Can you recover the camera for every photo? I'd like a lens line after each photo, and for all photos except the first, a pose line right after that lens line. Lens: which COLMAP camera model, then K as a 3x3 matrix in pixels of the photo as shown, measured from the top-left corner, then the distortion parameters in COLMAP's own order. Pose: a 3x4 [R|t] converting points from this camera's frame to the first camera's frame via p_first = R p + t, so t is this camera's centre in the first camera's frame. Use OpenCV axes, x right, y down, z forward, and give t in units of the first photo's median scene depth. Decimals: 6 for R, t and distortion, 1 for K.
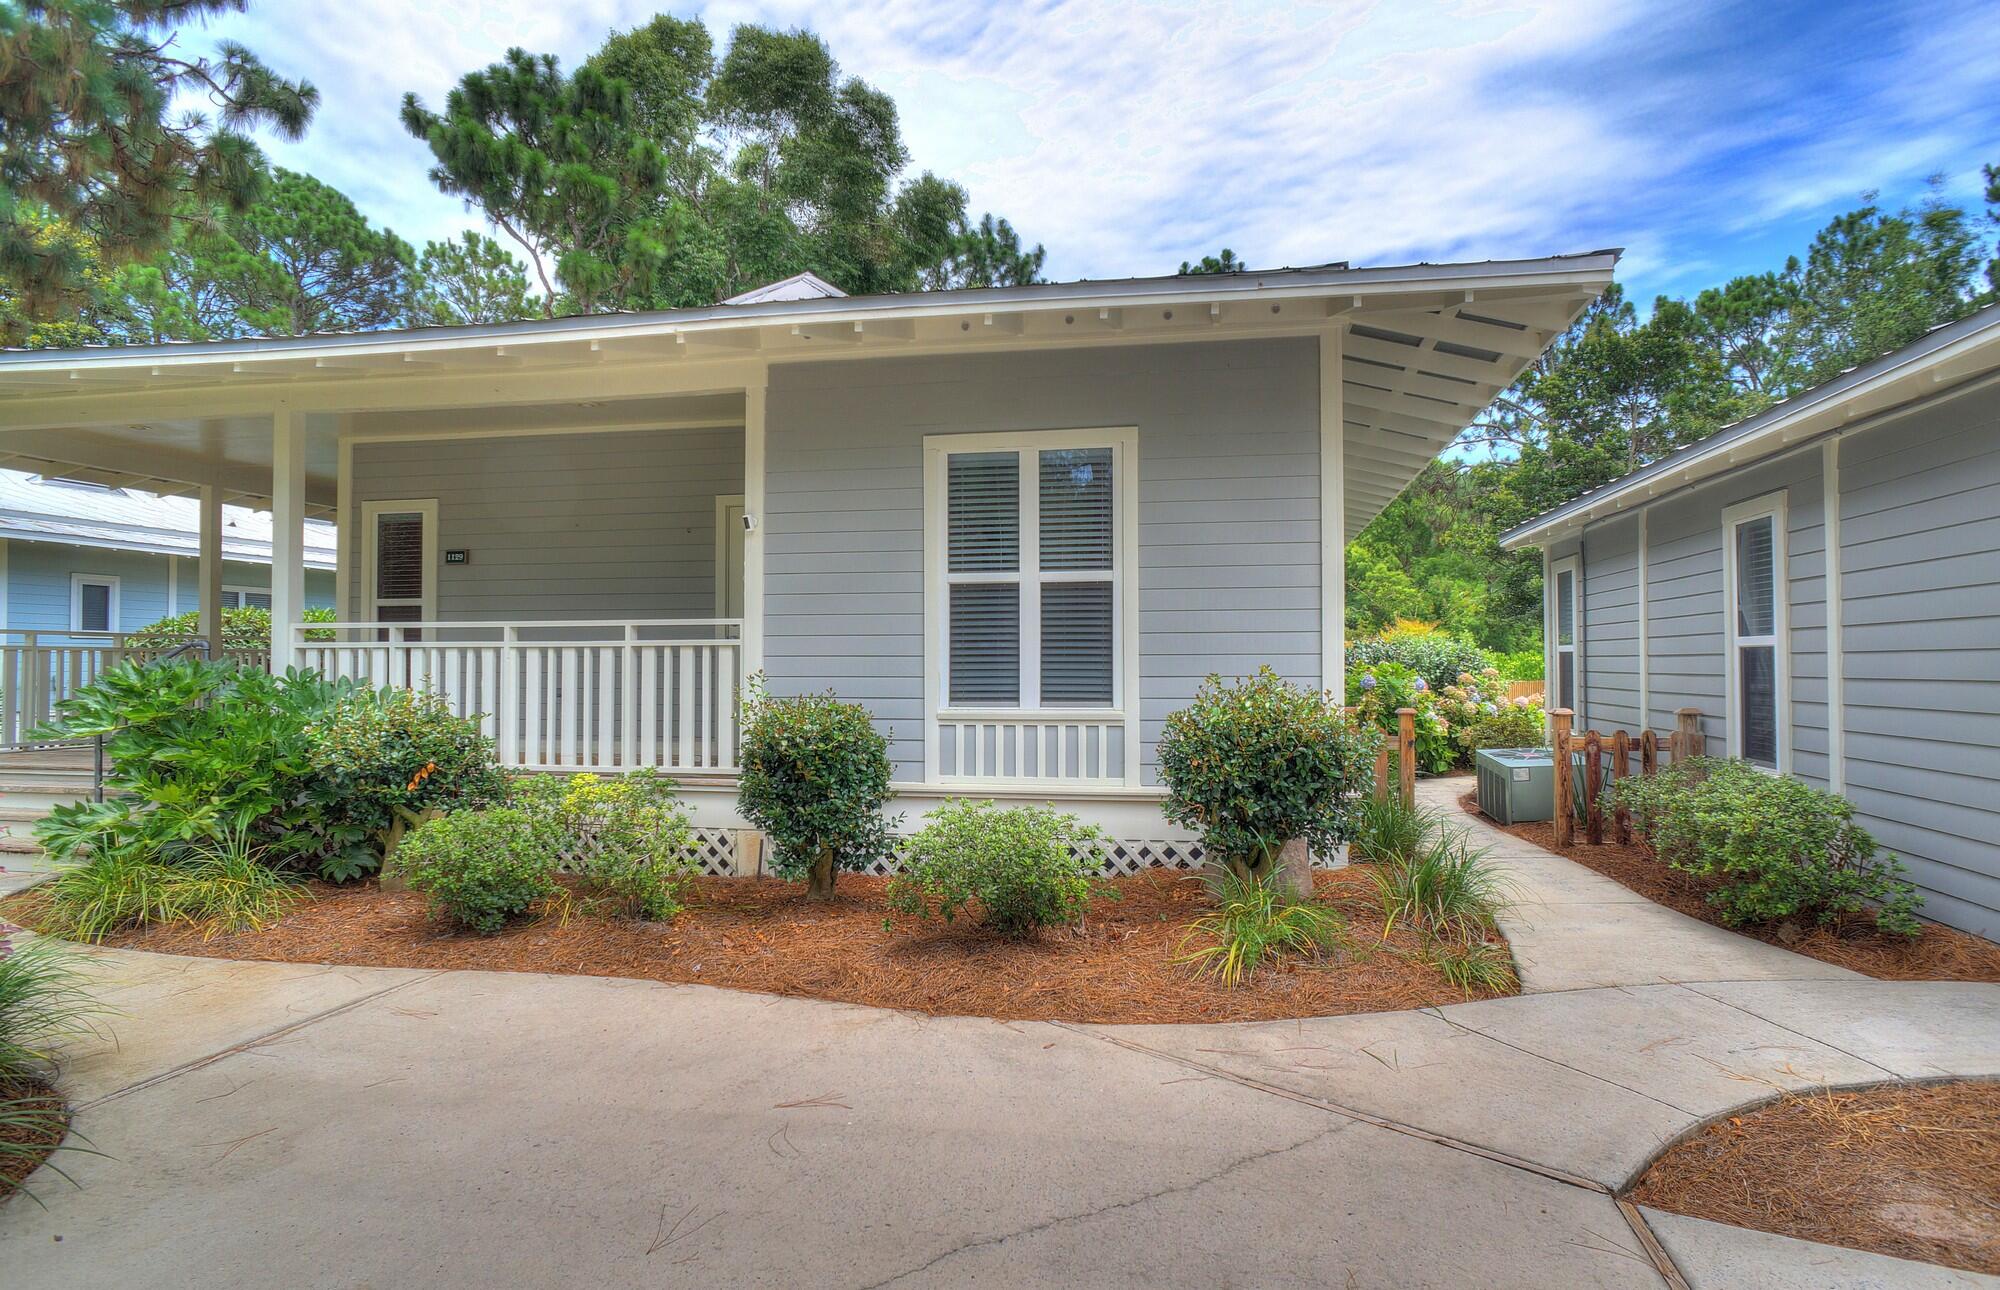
lens RADIAL K [[1101.4, 0, 1030.8], [0, 1101.4, 639.0], [0, 0, 1]] dist [-0.028870, 0.007128]
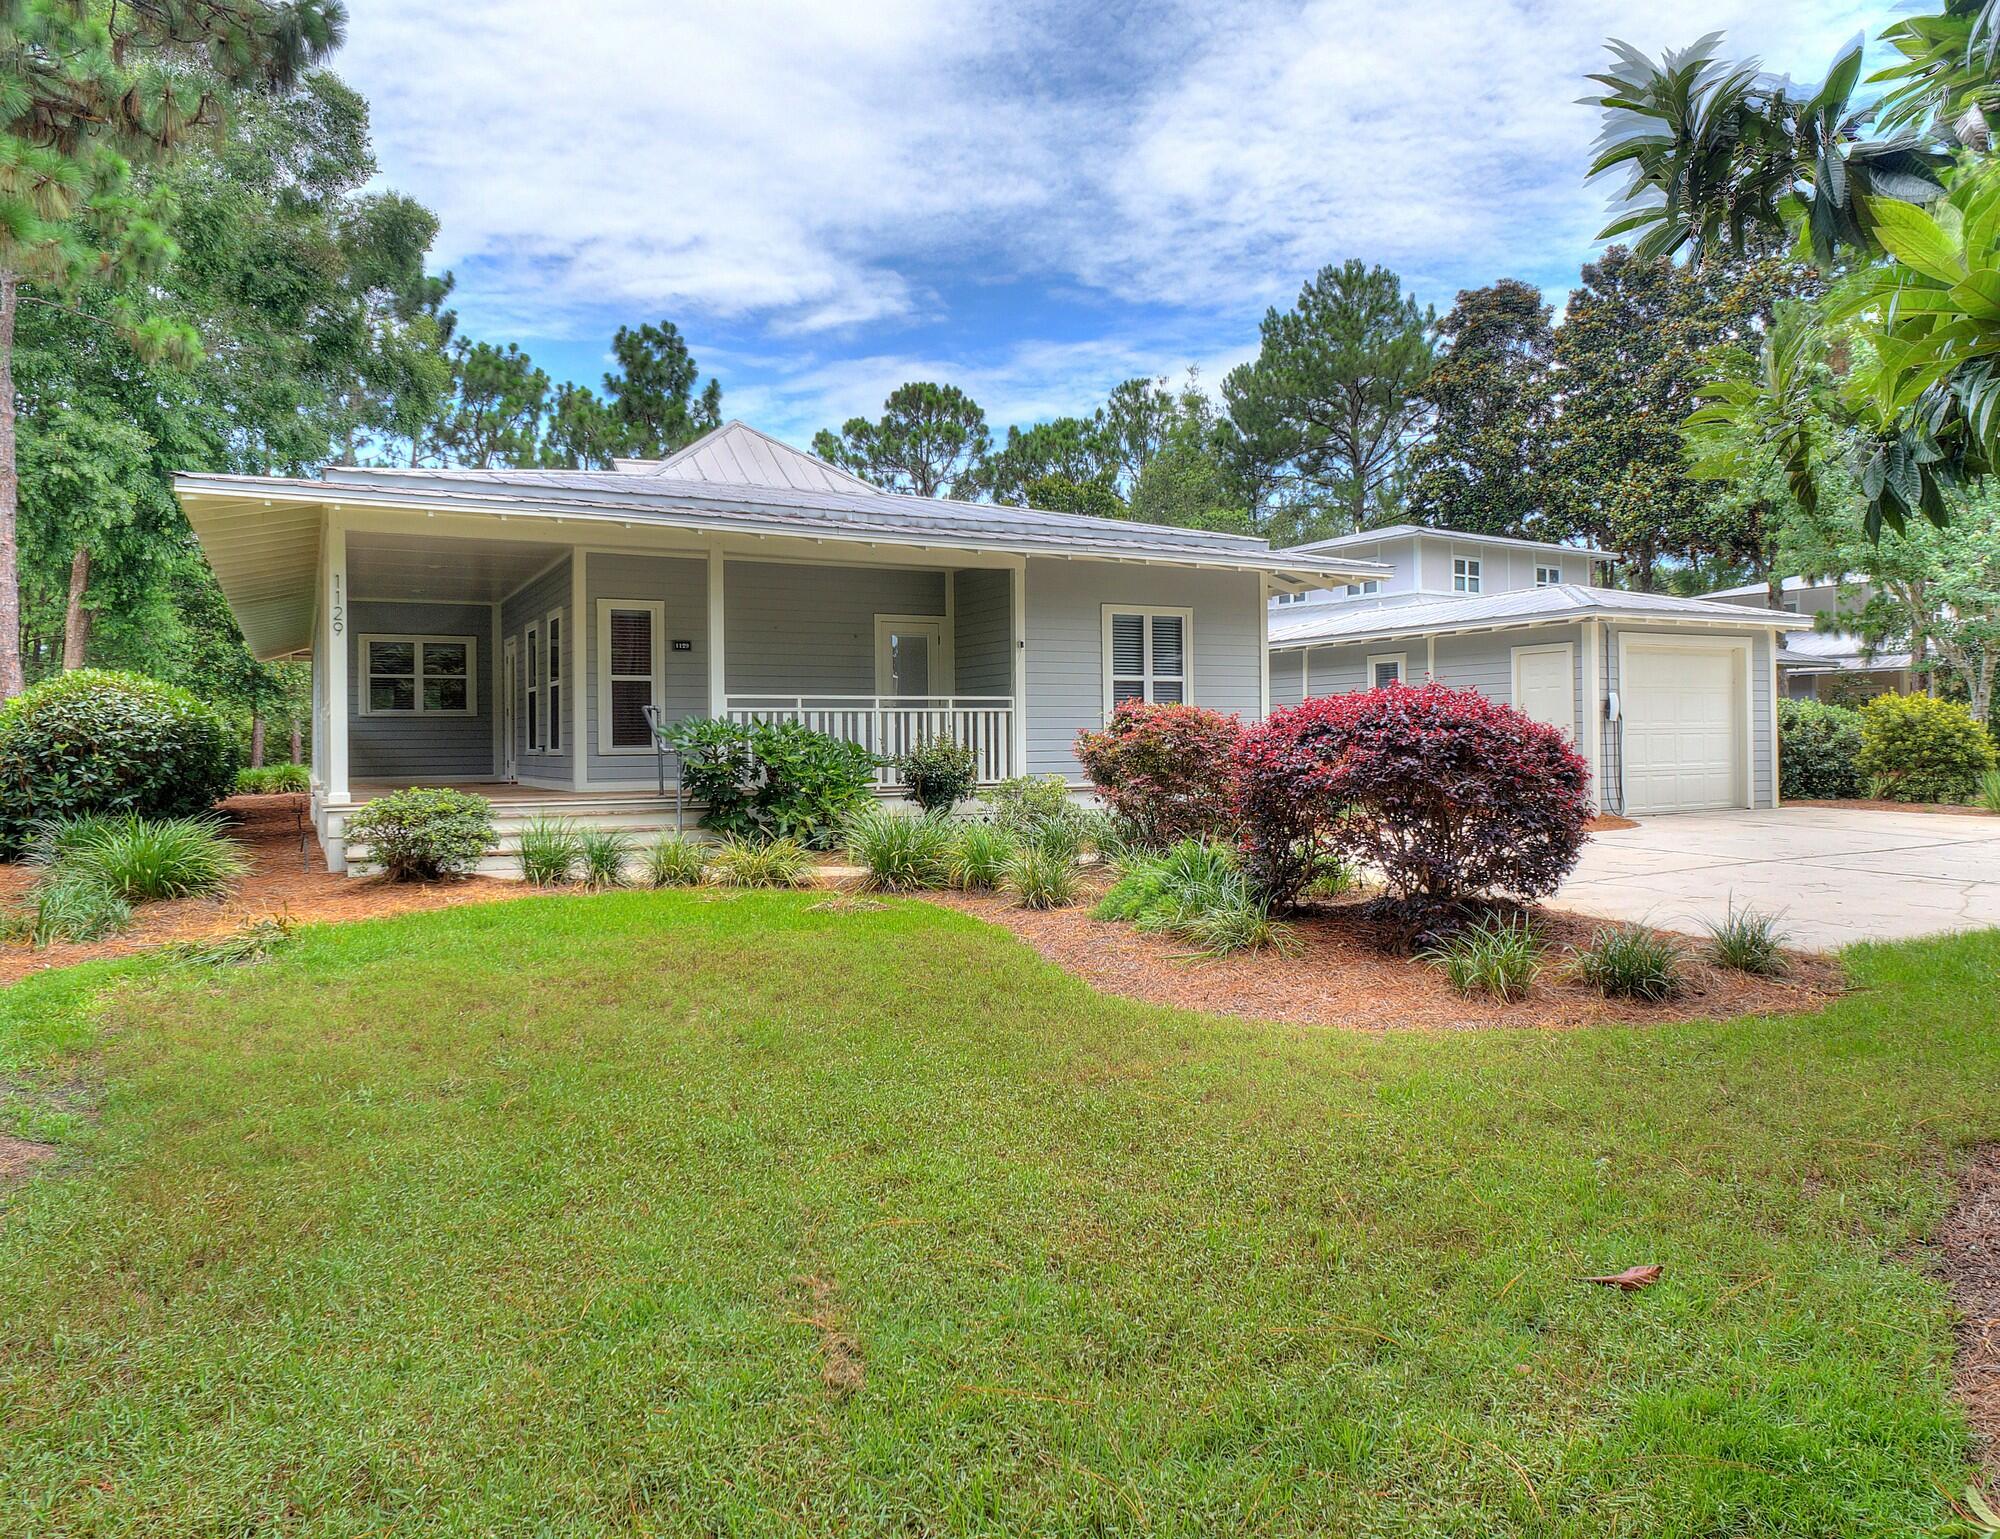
lens RADIAL K [[1357.9, 0, 1035.3], [0, 1357.9, 726.3], [0, 0, 1]] dist [-0.040666, 0.009515]
pose [[0.775030, 0.000403, 0.631924, -1.210326], [-0.002434, 0.999994, 0.002348, 0.018172], [-0.631920, -0.003358, 0.775027, -0.547293]]
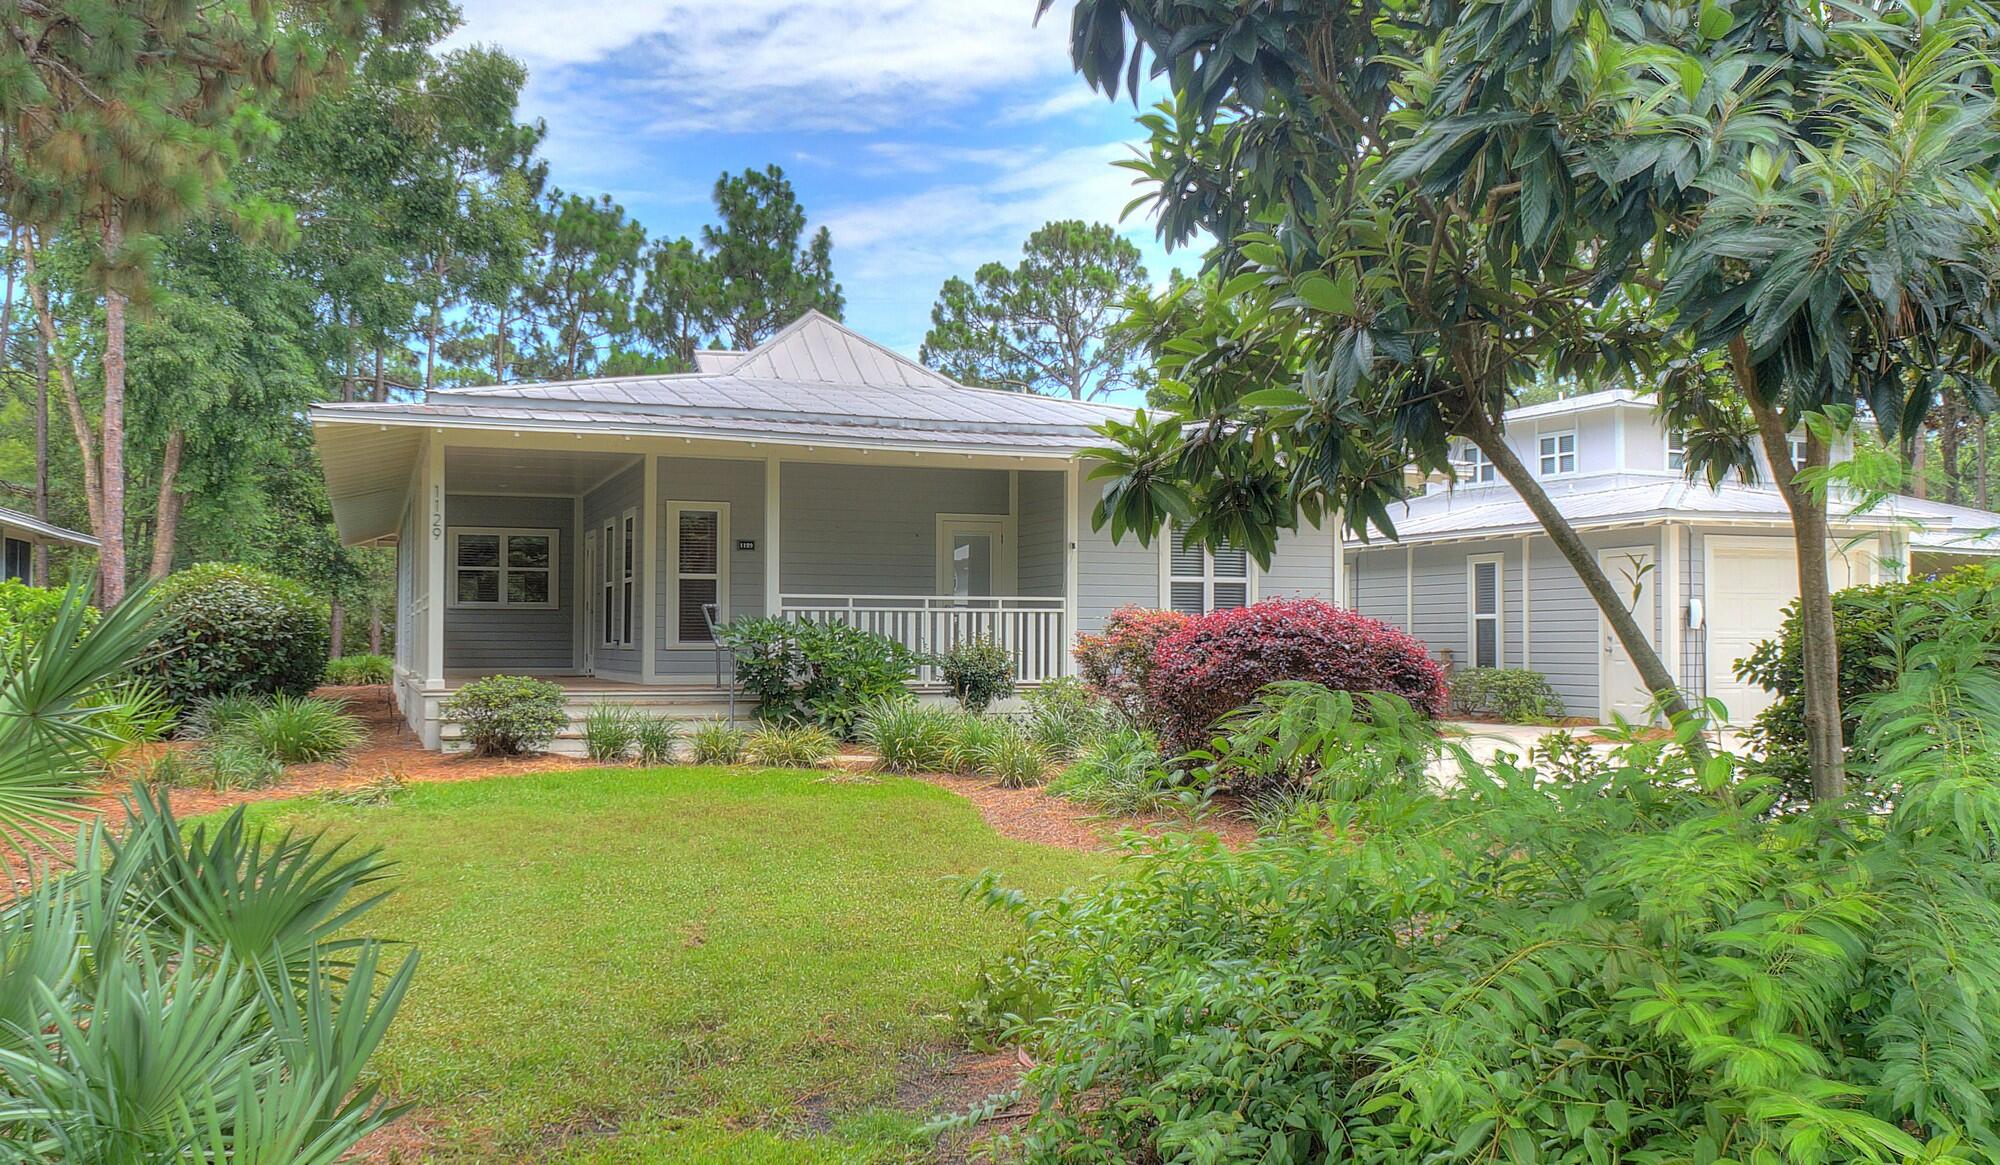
lens RADIAL K [[1745.3, 0, 998.1], [0, 1745.3, 588.6], [0, 0, 1]] dist [-0.066463, -0.021707]
pose [[0.860837, 0.019126, 0.508521, -1.342182], [-0.013735, 0.999803, -0.014352, 0.006967], [-0.508695, 0.005370, 0.860930, -1.042829]]
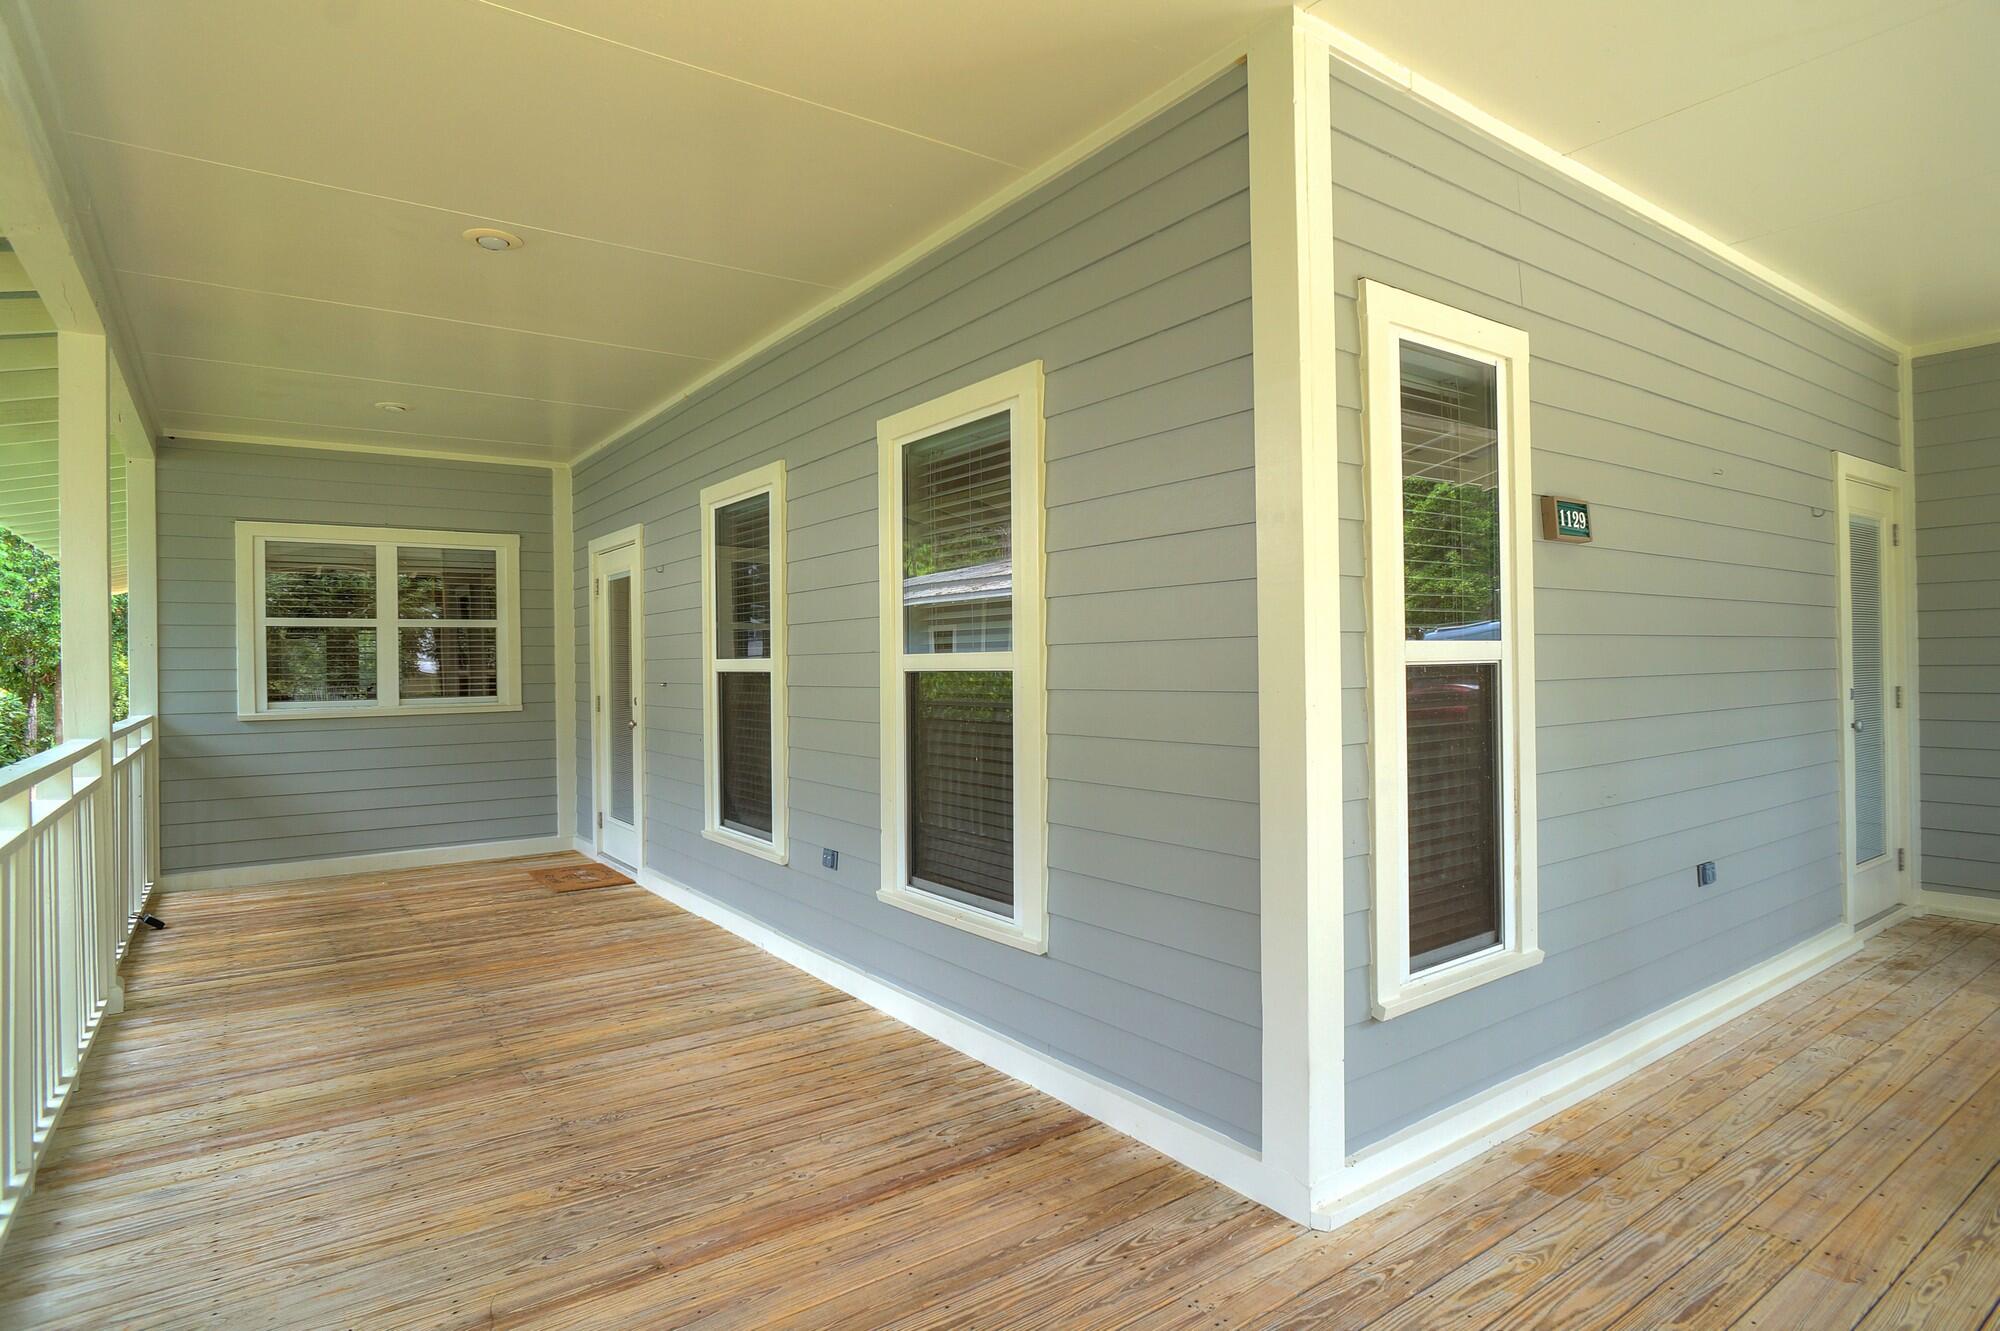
lens RADIAL K [[1059.2, 0, 994.3], [0, 1059.2, 659.1], [0, 0, 1]] dist [-0.030547, 0.001980]
pose [[0.692312, -0.009807, 0.721531, -0.860686], [0.002112, 0.999931, 0.011565, -0.035456], [-0.721595, -0.006483, 0.692285, 0.882068]]
